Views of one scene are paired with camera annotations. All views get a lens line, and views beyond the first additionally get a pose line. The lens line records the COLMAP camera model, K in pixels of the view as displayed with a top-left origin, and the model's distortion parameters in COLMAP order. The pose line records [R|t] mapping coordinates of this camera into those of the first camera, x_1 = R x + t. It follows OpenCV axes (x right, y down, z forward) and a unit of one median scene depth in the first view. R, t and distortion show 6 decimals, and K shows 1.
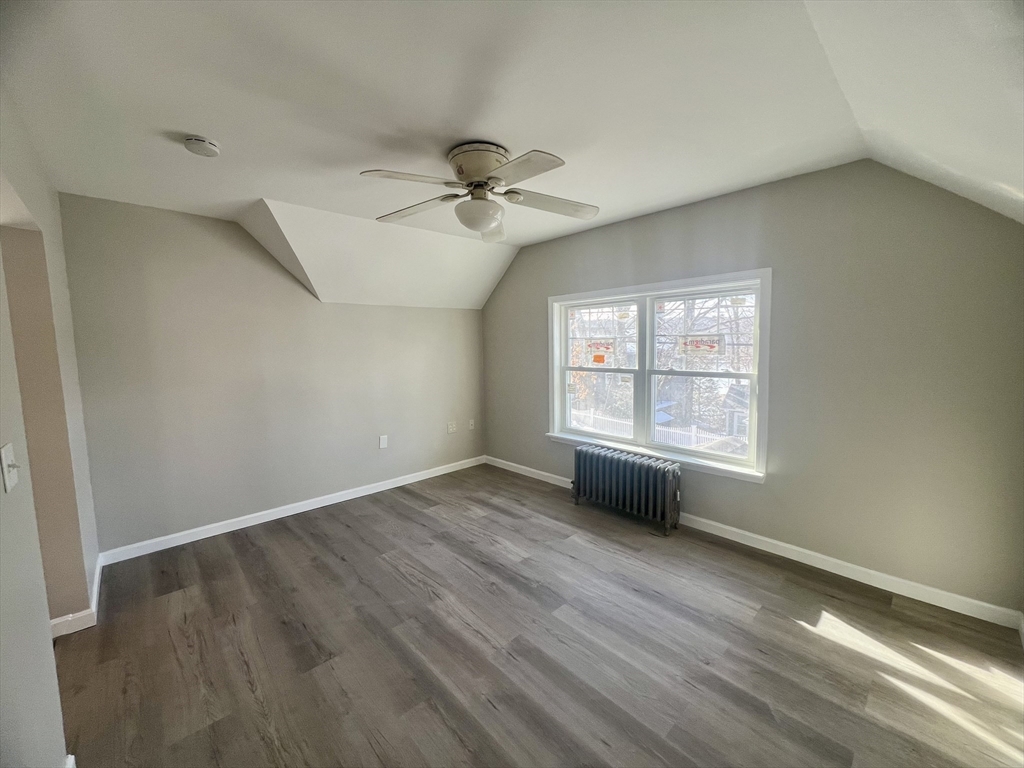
lens RADIAL K [[410.5, 0, 504.6], [0, 410.5, 381.8], [0, 0, 1]] dist [-0.001214, -0.000910]
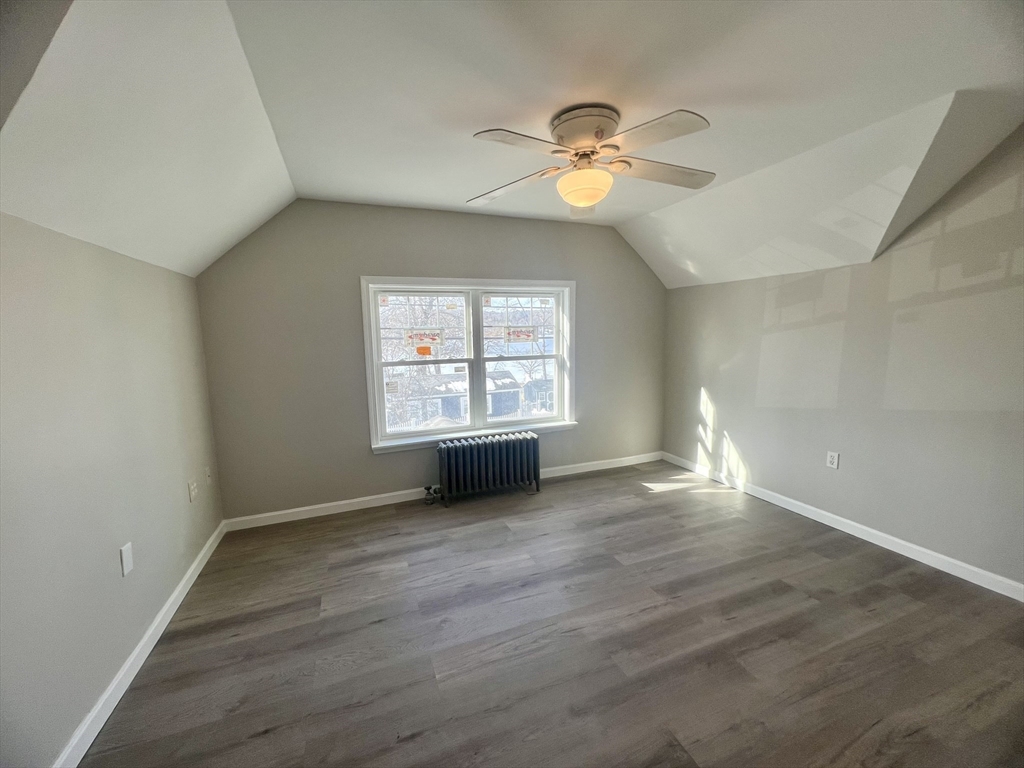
lens RADIAL K [[410.5, 0, 511.2], [0, 410.5, 381.5], [0, 0, 1]] dist [-0.001214, -0.000910]
pose [[0.356502, -0.102076, 0.928702, -0.641625], [0.101973, 0.992327, 0.069924, -0.035305], [-0.928713, 0.069774, 0.364175, 0.535561]]
